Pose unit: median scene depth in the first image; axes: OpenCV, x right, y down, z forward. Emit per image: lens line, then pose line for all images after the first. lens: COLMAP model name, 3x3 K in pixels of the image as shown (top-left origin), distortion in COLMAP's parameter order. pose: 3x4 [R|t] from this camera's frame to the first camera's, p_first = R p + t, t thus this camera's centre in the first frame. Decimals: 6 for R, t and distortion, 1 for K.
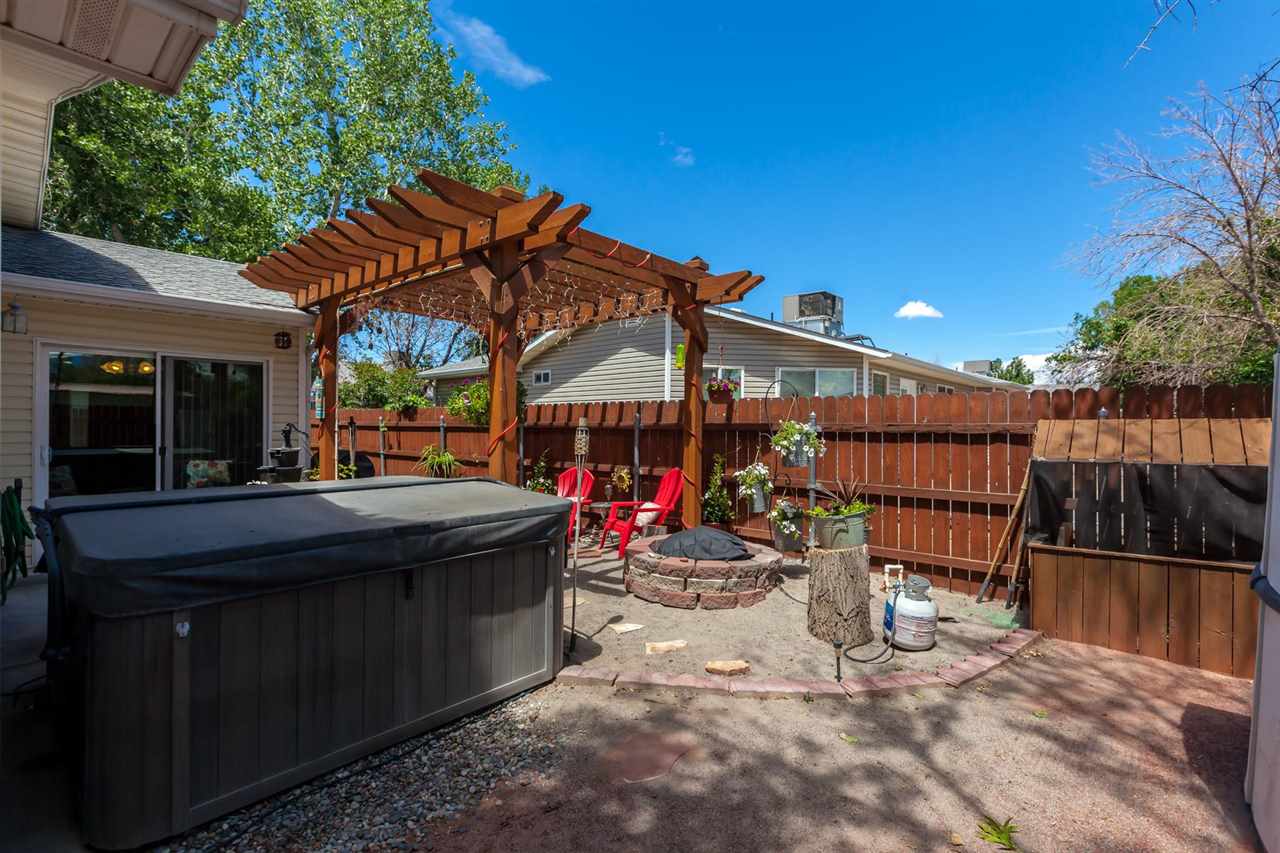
lens RADIAL K [[576.1, 0, 637.8], [0, 576.1, 424.6], [0, 0, 1]] dist [0.001108, 0.000322]
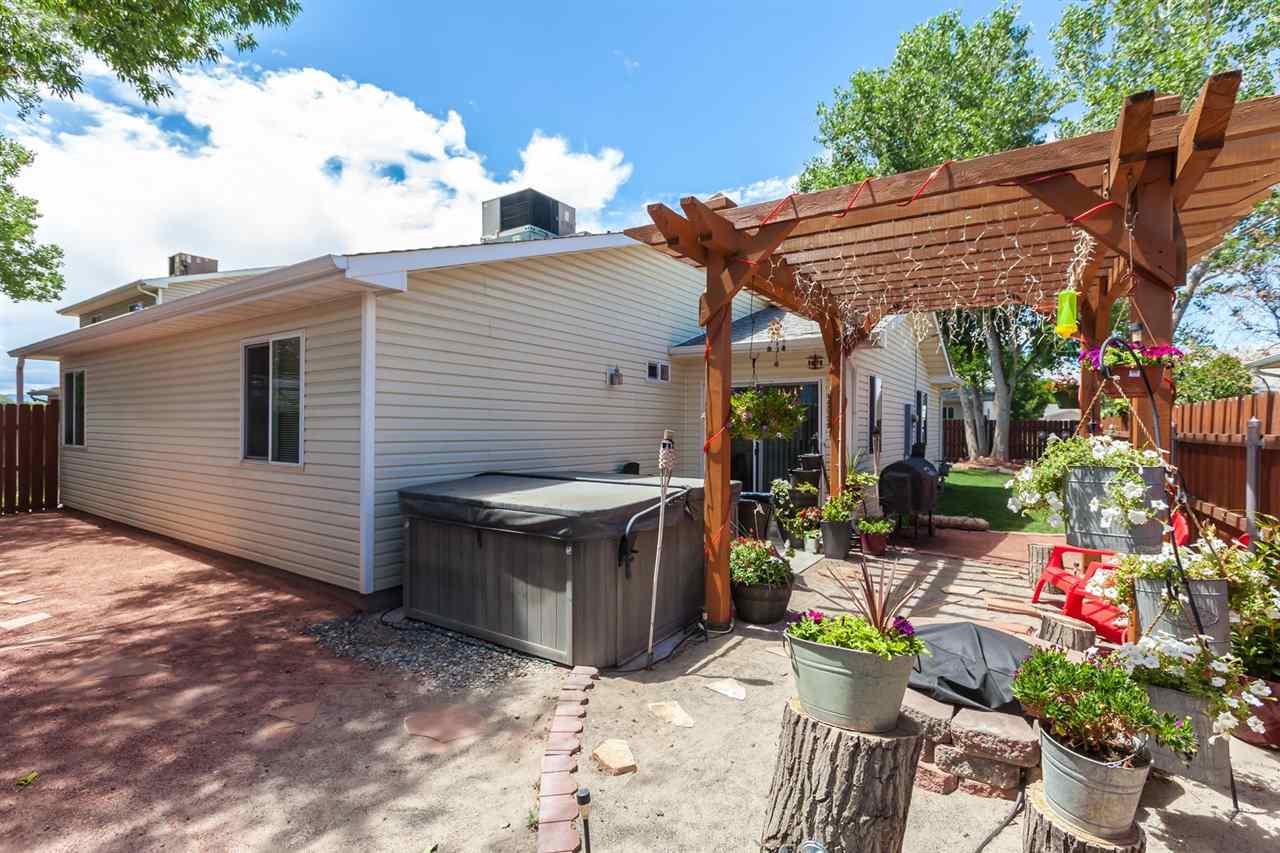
lens RADIAL K [[576.1, 0, 637.8], [0, 576.1, 424.6], [0, 0, 1]] dist [0.001108, 0.000322]
pose [[0.129373, -0.016491, -0.991459, 1.132386], [0.004778, 0.999860, -0.016007, -0.004463], [0.991585, -0.002666, 0.129433, 1.146765]]
